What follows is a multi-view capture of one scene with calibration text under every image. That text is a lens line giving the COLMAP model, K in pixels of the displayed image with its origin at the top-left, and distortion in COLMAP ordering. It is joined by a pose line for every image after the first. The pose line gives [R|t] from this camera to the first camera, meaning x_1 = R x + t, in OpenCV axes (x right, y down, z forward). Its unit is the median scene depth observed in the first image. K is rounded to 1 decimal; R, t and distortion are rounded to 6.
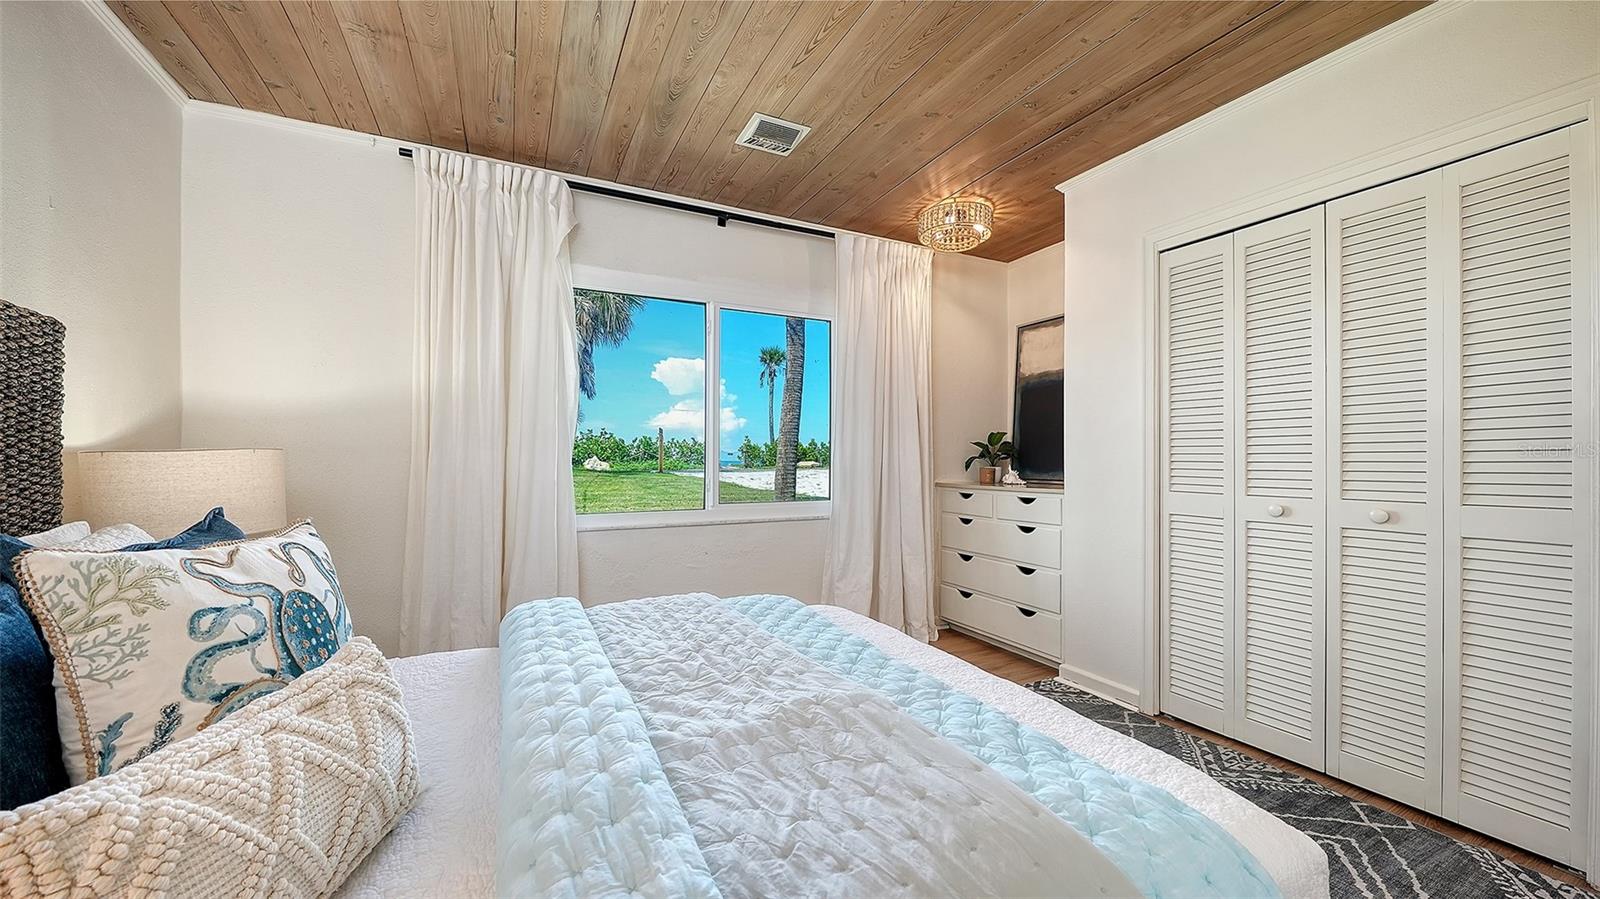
lens RADIAL K [[593.4, 0, 799.5], [0, 593.4, 458.5], [0, 0, 1]] dist [-0.003562, -0.000445]
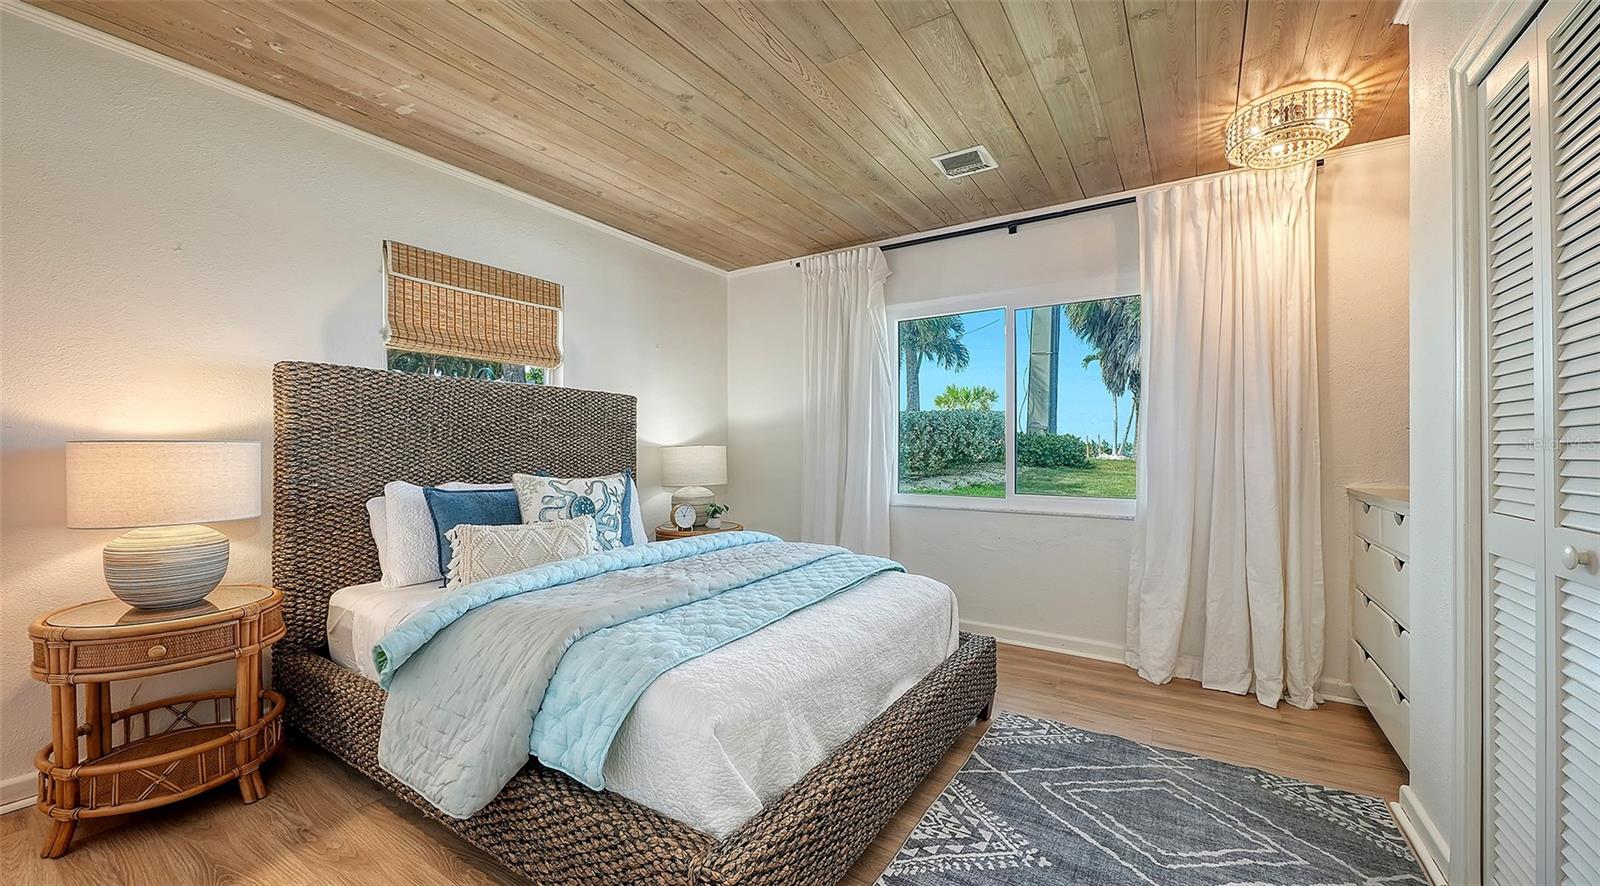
lens RADIAL K [[601.8, 0, 802.2], [0, 601.8, 438.4], [0, 0, 1]] dist [-0.000861, -0.000161]
pose [[0.512325, -0.018952, -0.858582, 0.686232], [-0.004239, 0.999688, -0.024597, 0.006157], [0.858781, 0.016241, 0.512085, 0.143094]]
